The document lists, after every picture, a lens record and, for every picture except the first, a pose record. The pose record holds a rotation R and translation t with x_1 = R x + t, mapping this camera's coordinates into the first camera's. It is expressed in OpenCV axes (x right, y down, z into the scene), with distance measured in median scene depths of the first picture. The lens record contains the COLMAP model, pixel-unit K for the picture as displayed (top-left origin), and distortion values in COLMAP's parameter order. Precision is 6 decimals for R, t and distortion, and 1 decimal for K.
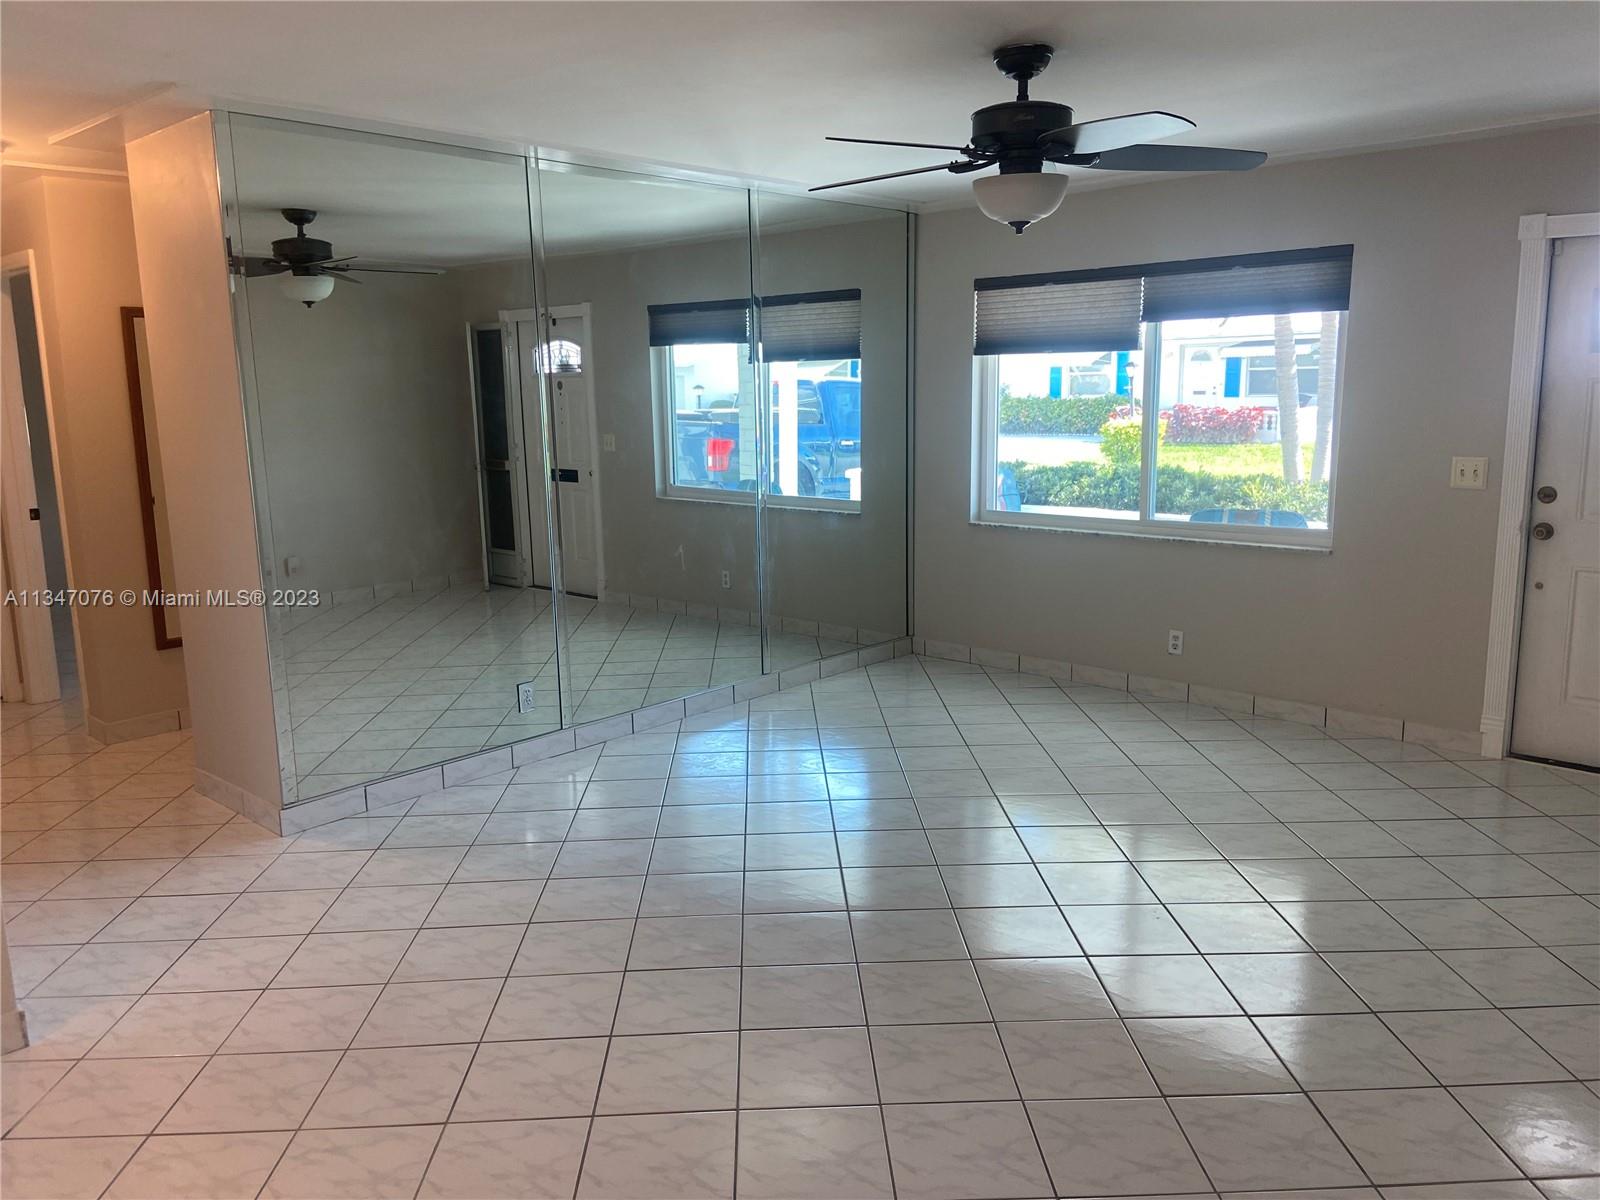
lens RADIAL K [[1222.6, 0, 796.7], [0, 1222.6, 592.9], [0, 0, 1]] dist [0.114144, -0.140614]
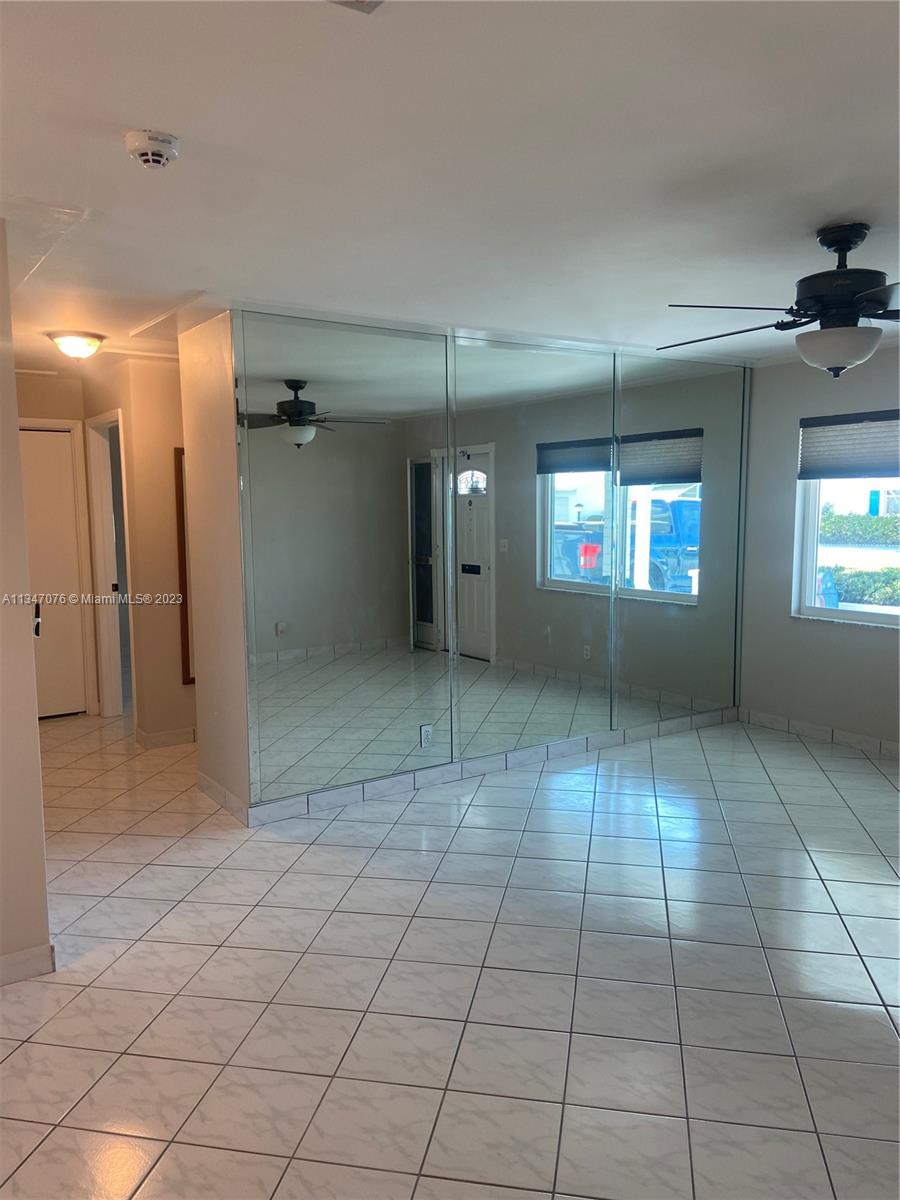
lens RADIAL K [[917.0, 0, 439.7], [0, 917.0, 605.1], [0, 0, 1]] dist [0.114144, -0.140614]
pose [[0.973796, 0.033871, -0.224886, 0.011600], [-0.046765, 0.997538, -0.052259, -0.004670], [0.222562, 0.061407, 0.972983, 0.034152]]
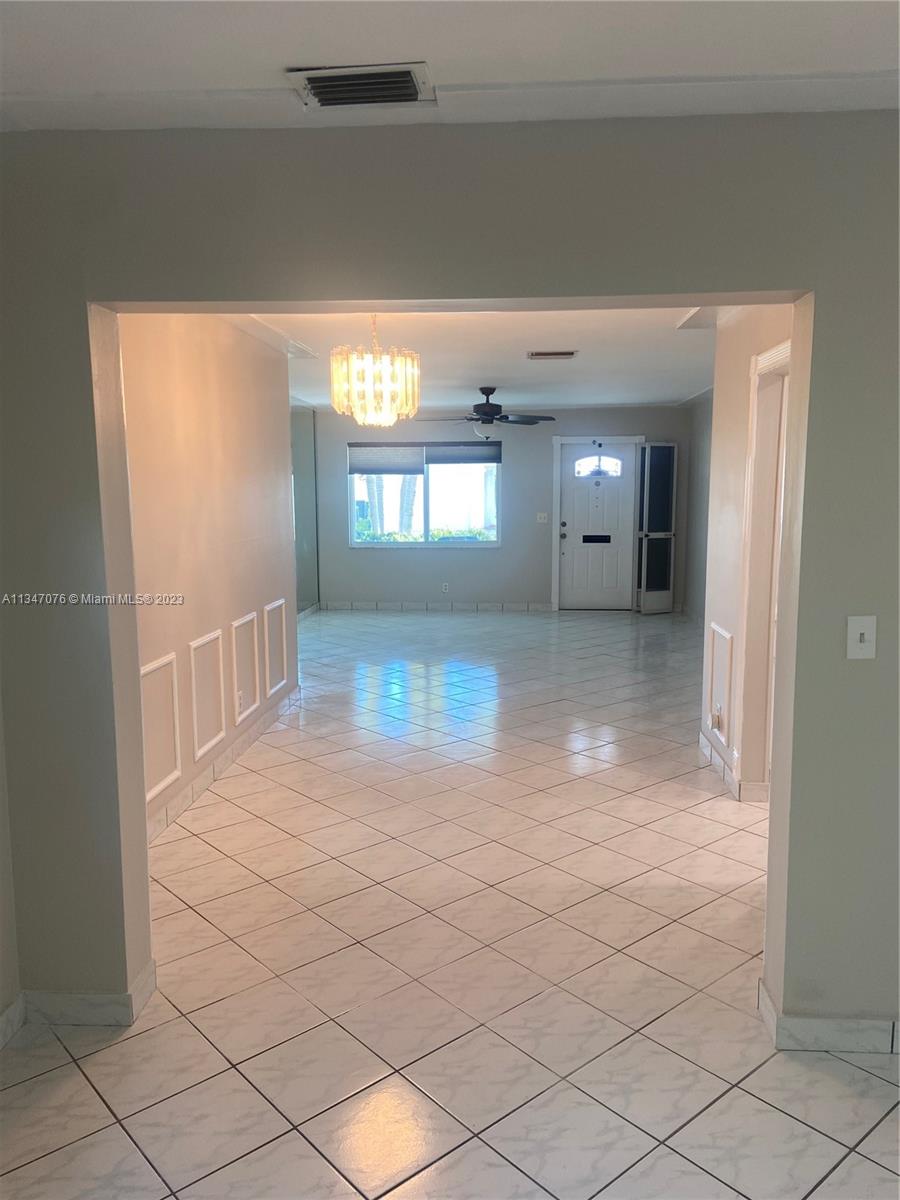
lens RADIAL K [[917.0, 0, 453.5], [0, 917.0, 600.2], [0, 0, 1]] dist [0.114144, -0.140614]
pose [[0.770706, -0.070737, 0.633253, -0.948066], [0.101929, 0.994707, -0.012941, 0.098420], [-0.628986, 0.074521, 0.773837, -0.520460]]
